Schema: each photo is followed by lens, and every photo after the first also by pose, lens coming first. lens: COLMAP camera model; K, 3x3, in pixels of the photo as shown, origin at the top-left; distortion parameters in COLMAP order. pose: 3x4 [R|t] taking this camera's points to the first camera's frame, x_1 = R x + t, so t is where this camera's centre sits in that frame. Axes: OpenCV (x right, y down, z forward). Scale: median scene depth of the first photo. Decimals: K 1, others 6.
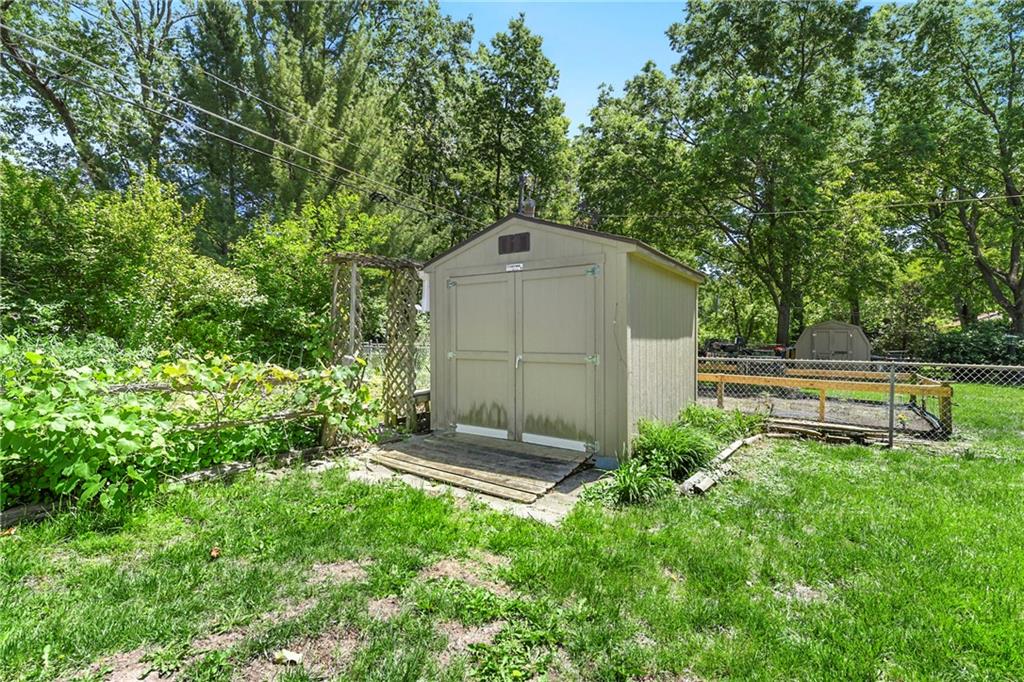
lens RADIAL K [[465.6, 0, 512.0], [0, 465.6, 341.0], [0, 0, 1]] dist [-0.000429, -0.000079]
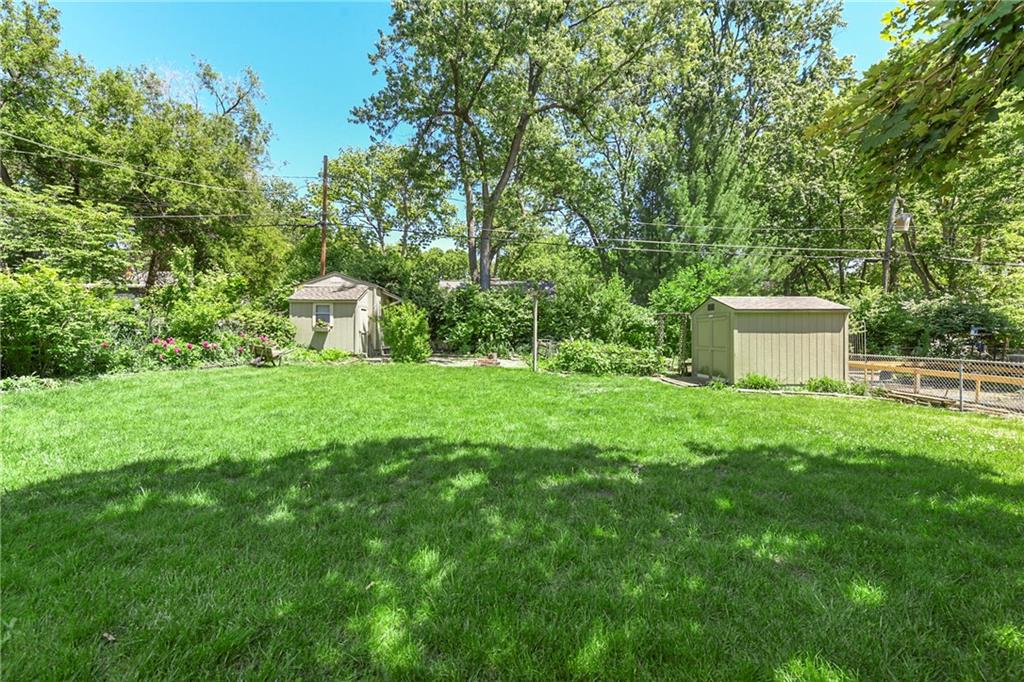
lens RADIAL K [[417.6, 0, 514.6], [0, 417.6, 333.4], [0, 0, 1]] dist [0.003473, -0.000443]
pose [[0.593113, -0.002273, -0.805116, 0.620748], [-0.007998, 0.999930, -0.008716, -0.014063], [0.805080, 0.011609, 0.593053, -0.671320]]
